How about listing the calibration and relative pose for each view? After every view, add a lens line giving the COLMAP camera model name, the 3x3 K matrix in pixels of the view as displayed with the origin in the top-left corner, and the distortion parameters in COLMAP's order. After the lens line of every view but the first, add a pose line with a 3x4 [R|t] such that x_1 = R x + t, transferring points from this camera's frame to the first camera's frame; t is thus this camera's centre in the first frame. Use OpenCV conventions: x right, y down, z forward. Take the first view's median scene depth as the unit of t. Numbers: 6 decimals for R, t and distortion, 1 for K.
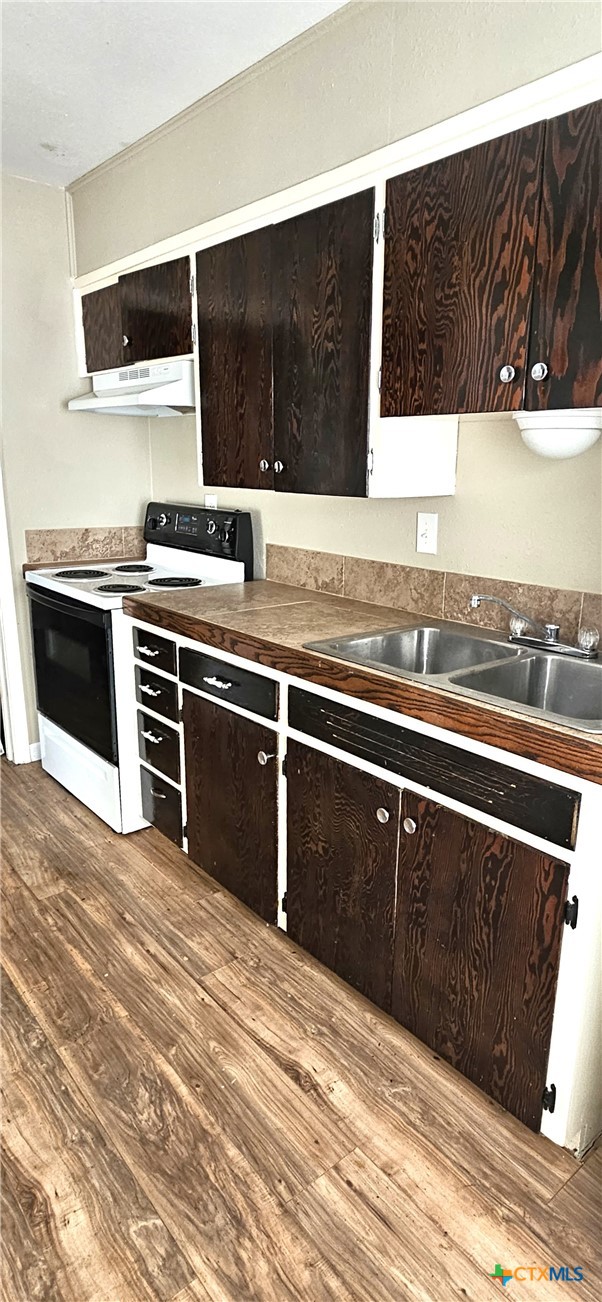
lens RADIAL K [[739.6, 0, 300.8], [0, 739.6, 658.1], [0, 0, 1]] dist [0.002555, -0.004160]
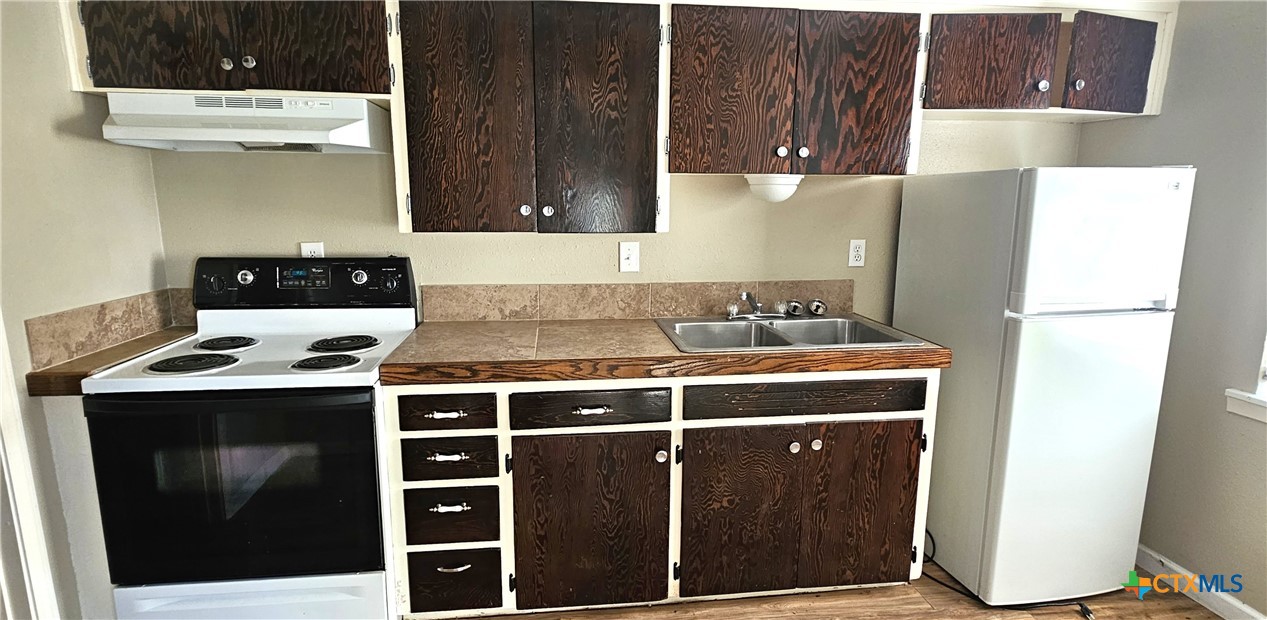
lens RADIAL K [[594.4, 0, 629.6], [0, 594.4, 301.6], [0, 0, 1]] dist [0.002164, -0.000230]
pose [[0.541687, -0.156733, 0.825839, -0.875830], [0.220574, 0.974538, 0.040274, -0.163691], [-0.811124, 0.160343, 0.562466, 0.508339]]
